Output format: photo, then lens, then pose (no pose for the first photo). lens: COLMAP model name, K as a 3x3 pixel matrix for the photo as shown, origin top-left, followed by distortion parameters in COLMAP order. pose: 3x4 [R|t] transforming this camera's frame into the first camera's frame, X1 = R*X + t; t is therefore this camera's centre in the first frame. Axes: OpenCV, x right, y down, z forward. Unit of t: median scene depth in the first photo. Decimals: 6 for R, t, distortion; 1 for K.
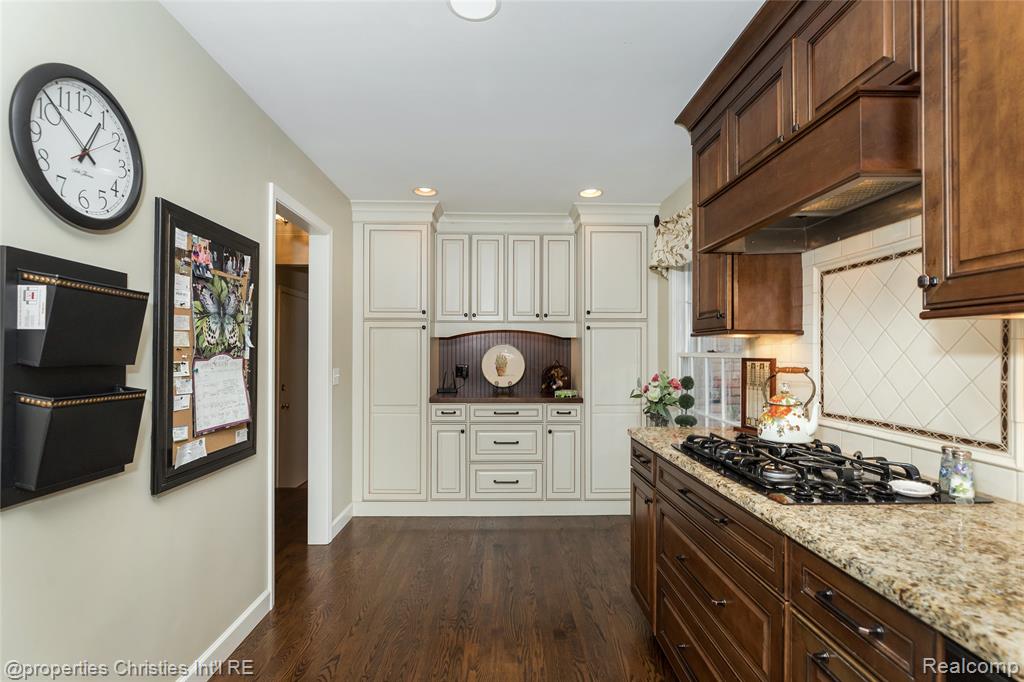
lens RADIAL K [[523.0, 0, 516.4], [0, 523.0, 351.0], [0, 0, 1]] dist [-0.002714, -0.000101]
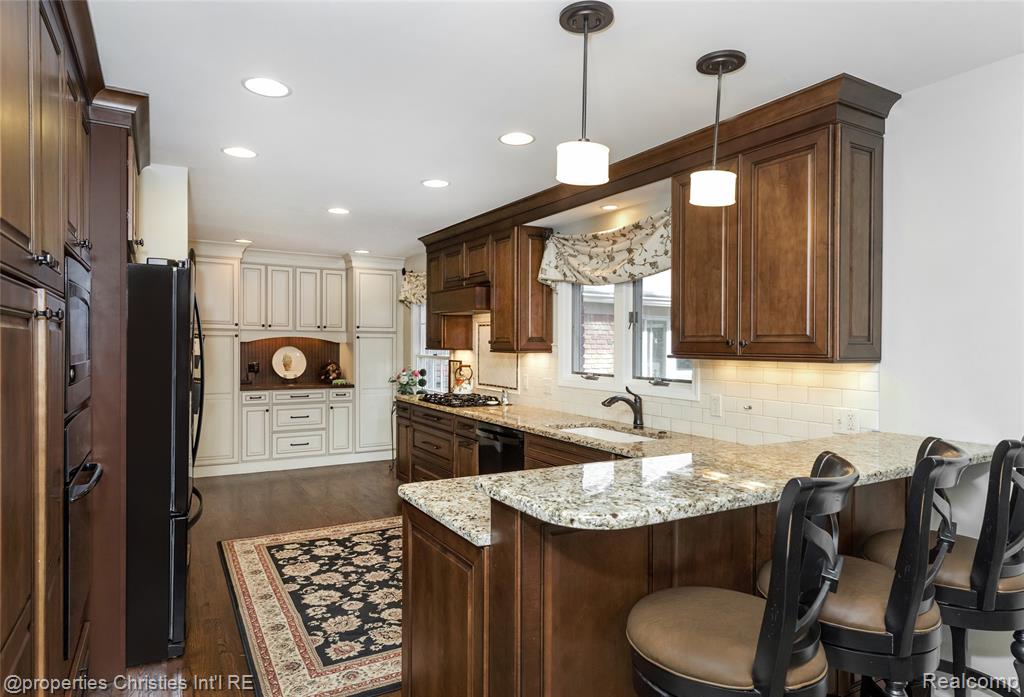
lens RADIAL K [[626.8, 0, 512.0], [0, 626.8, 348.5], [0, 0, 1]] dist [0.000669, -0.000160]
pose [[0.889350, 0.000398, 0.457228, -0.289221], [-0.007312, 0.999884, 0.013352, -0.039721], [-0.457169, -0.015218, 0.889249, -0.792337]]
